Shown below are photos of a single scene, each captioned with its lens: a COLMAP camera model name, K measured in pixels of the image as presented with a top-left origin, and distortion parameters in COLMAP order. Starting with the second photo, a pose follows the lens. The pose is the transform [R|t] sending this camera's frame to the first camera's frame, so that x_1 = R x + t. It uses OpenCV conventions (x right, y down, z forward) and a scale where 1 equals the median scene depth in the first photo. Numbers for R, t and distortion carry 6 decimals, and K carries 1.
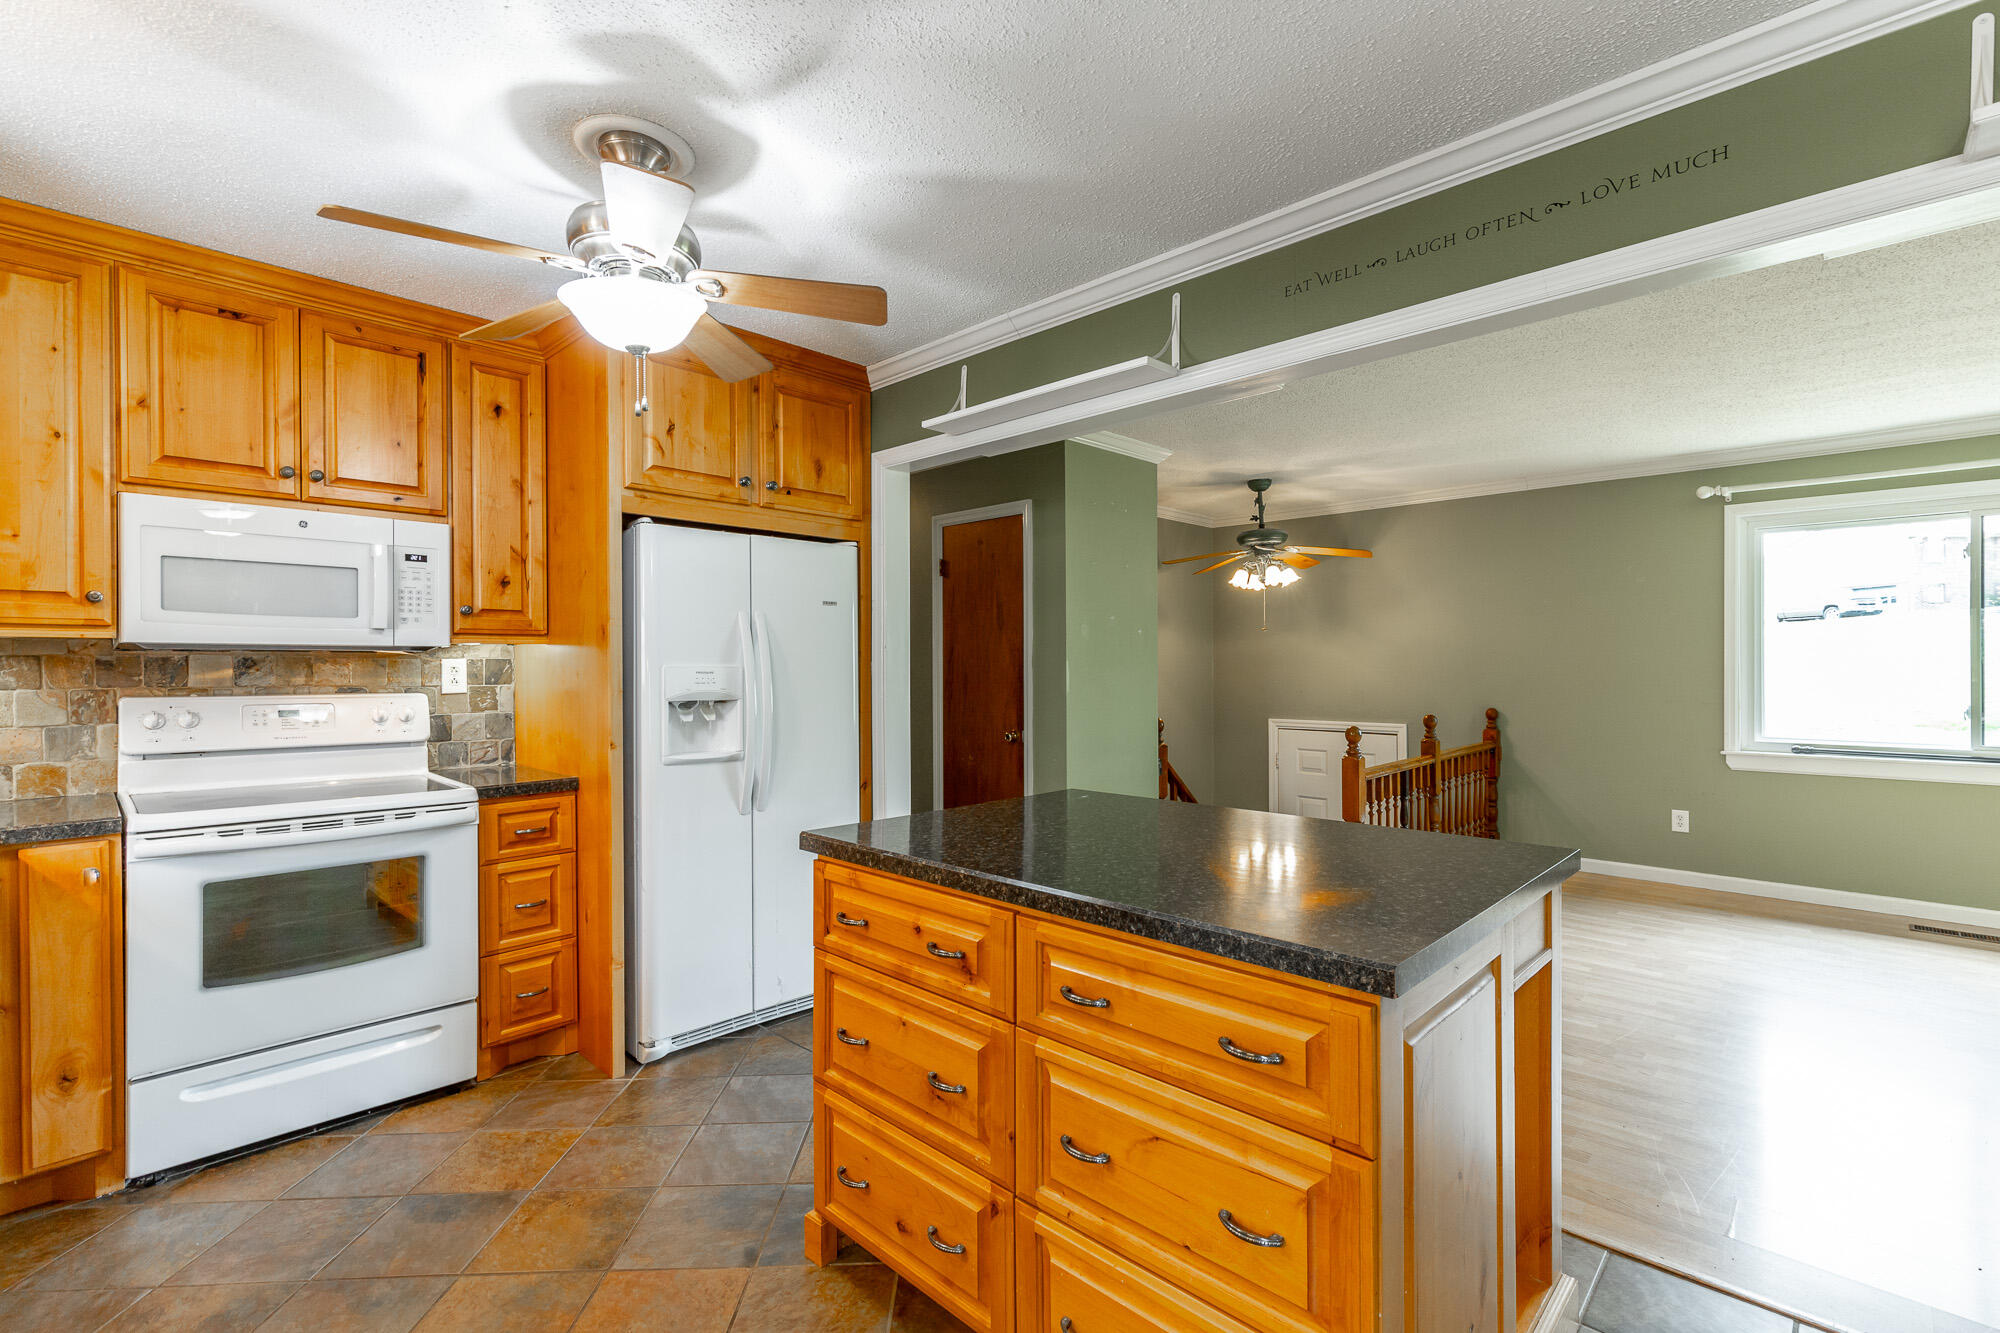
lens RADIAL K [[895.9, 0, 1024.2], [0, 895.9, 669.1], [0, 0, 1]] dist [0.001772, 0.000906]
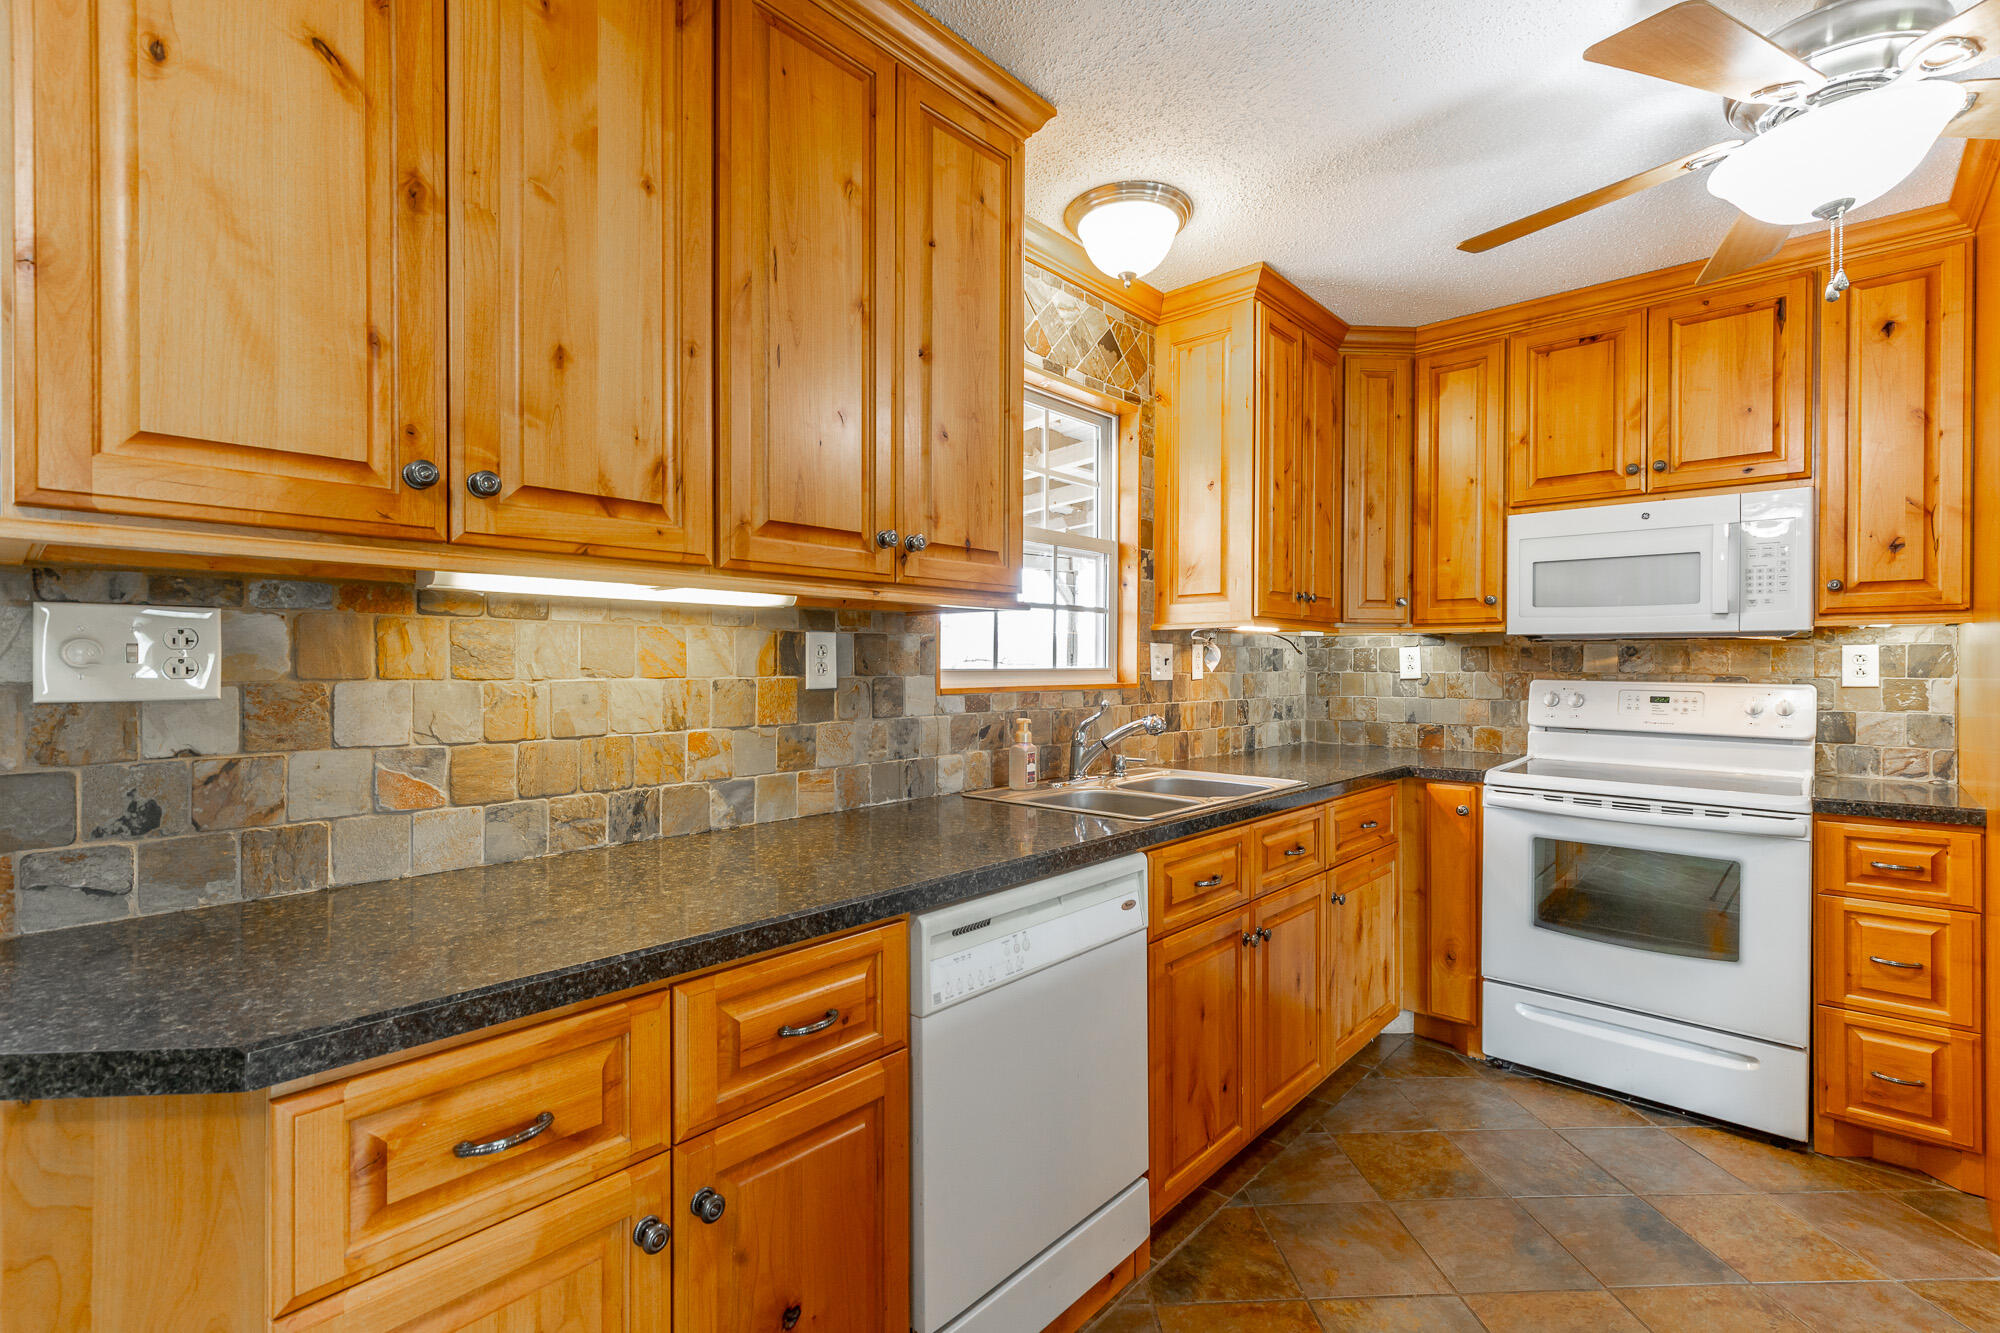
lens RADIAL K [[895.0, 0, 1009.8], [0, 895.0, 668.7], [0, 0, 1]] dist [0.004695, -0.000585]
pose [[0.020985, 0.009381, -0.999736, 0.190552], [-0.006531, 0.999936, 0.009246, 0.008494], [0.999758, 0.006335, 0.021045, 0.215546]]
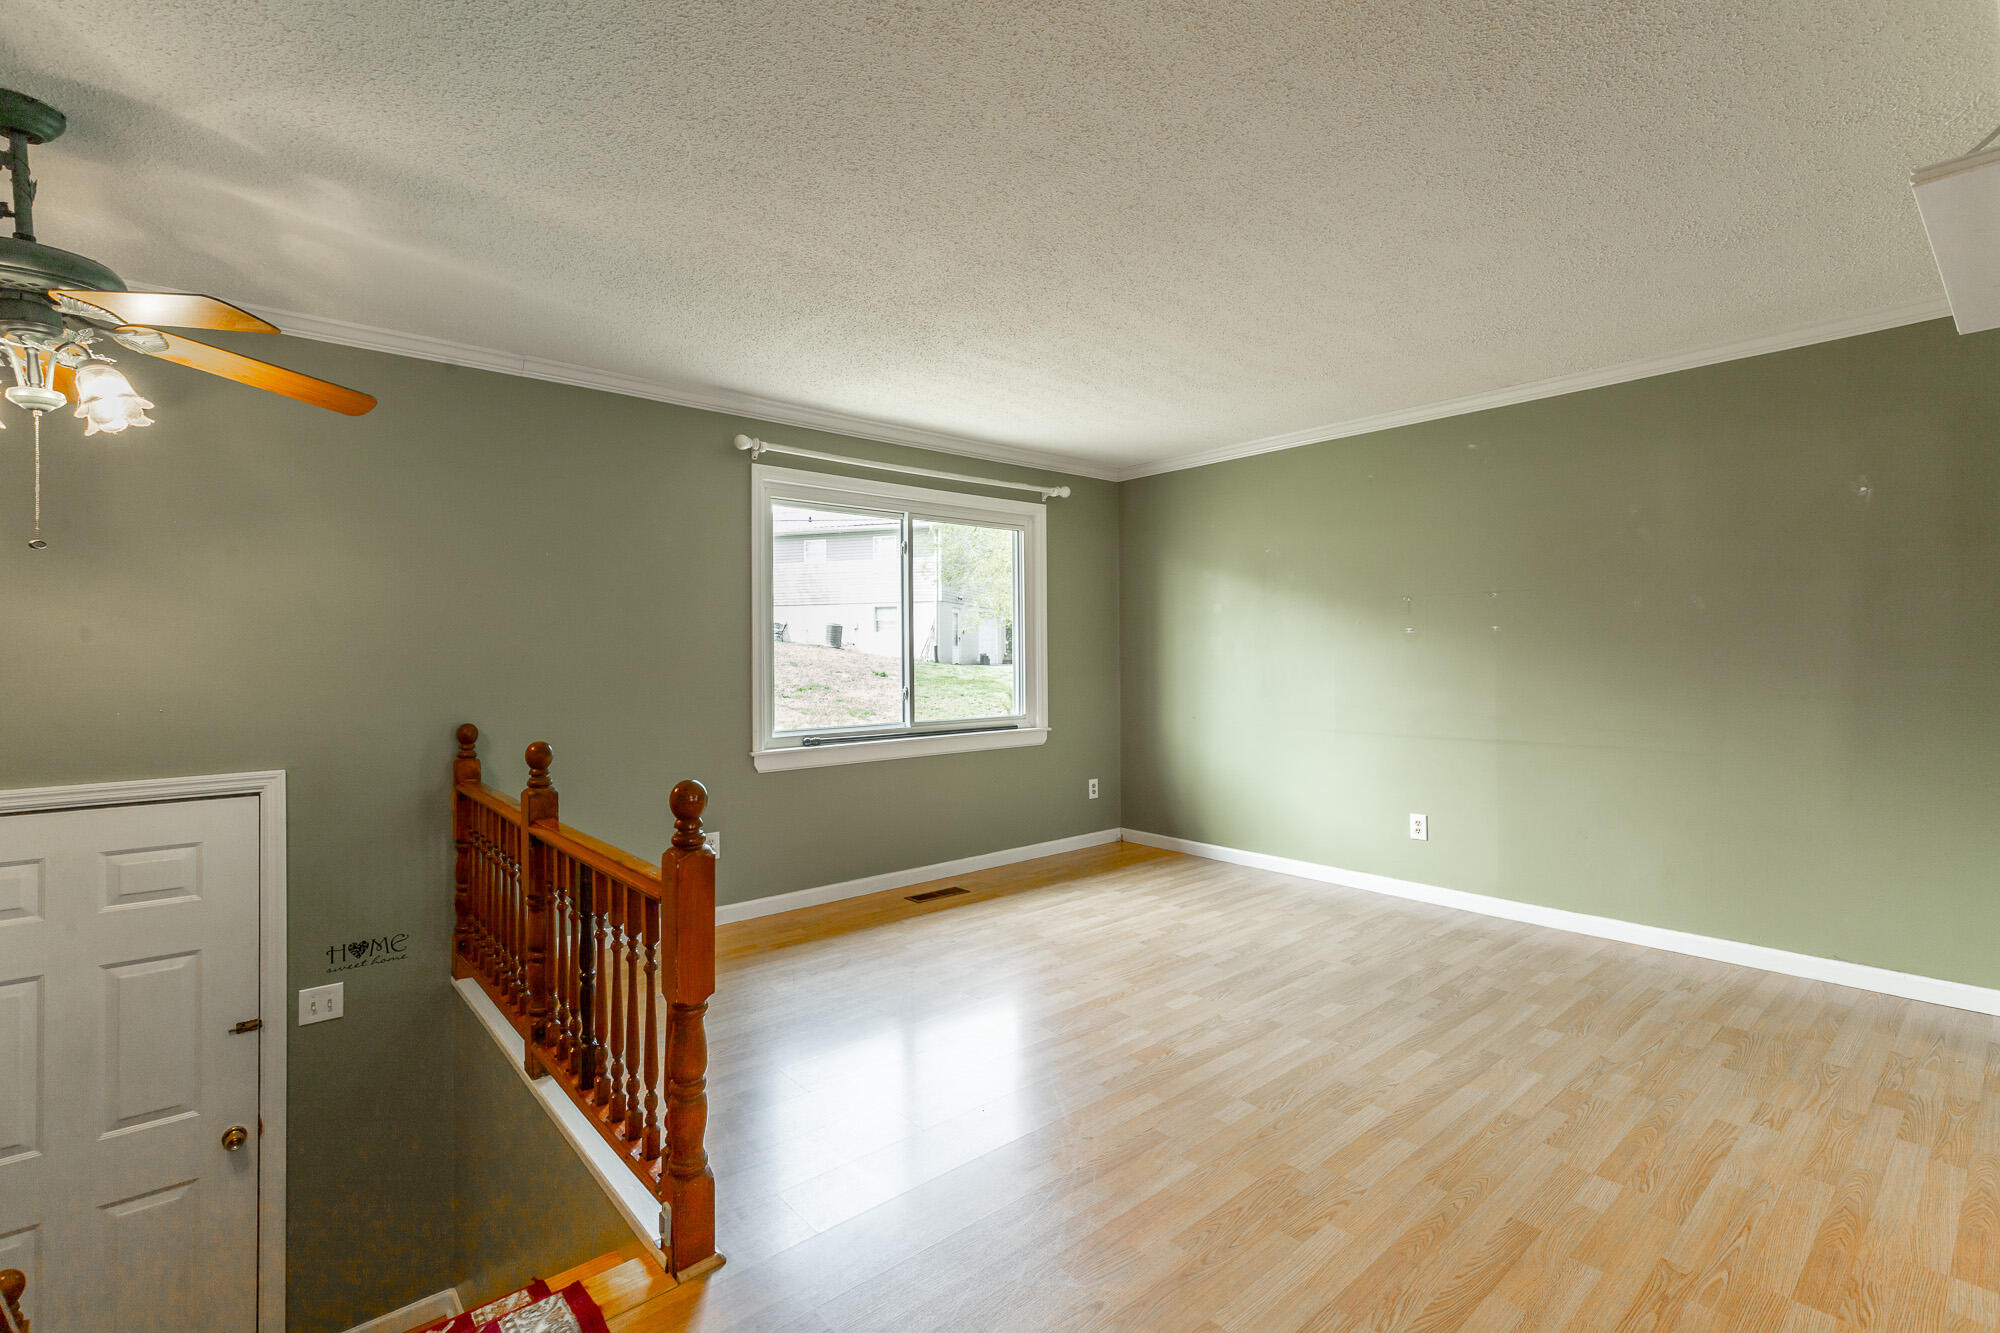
lens RADIAL K [[907.1, 0, 996.2], [0, 907.1, 649.5], [0, 0, 1]] dist [0.004089, -0.000182]
pose [[0.107052, 0.008072, 0.994221, -0.078419], [0.013067, 0.999869, -0.009525, 0.008895], [-0.994168, 0.014011, 0.106933, 1.127632]]
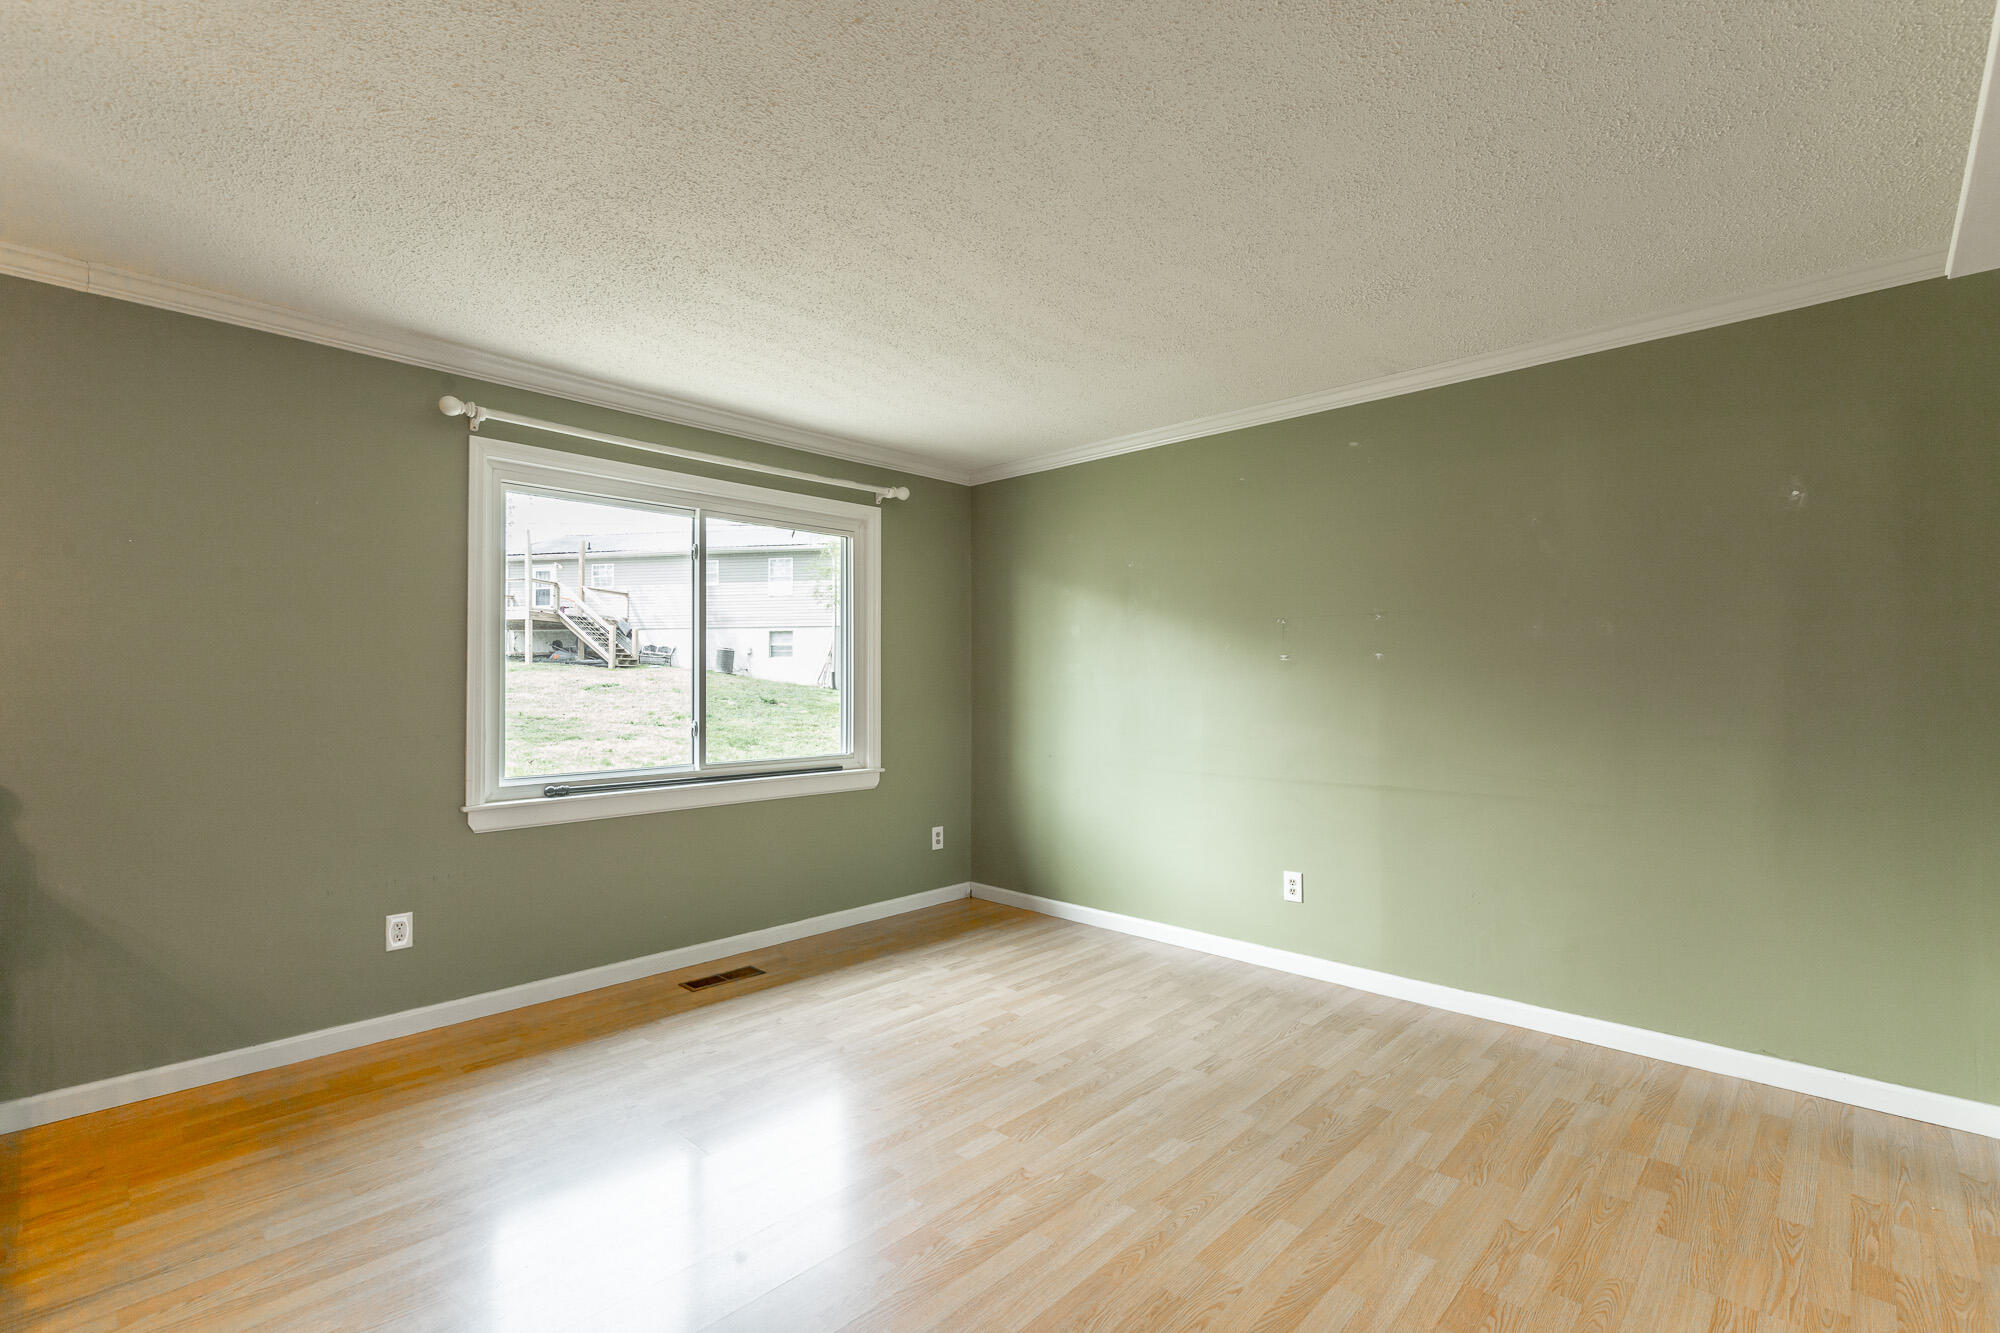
lens RADIAL K [[900.6, 0, 998.4], [0, 900.6, 668.3], [0, 0, 1]] dist [0.004215, 0.000456]
pose [[0.009541, 0.017638, 0.999799, 0.202732], [0.006976, 0.999819, -0.017705, 0.006923], [-0.999930, 0.007144, 0.009417, 1.002612]]
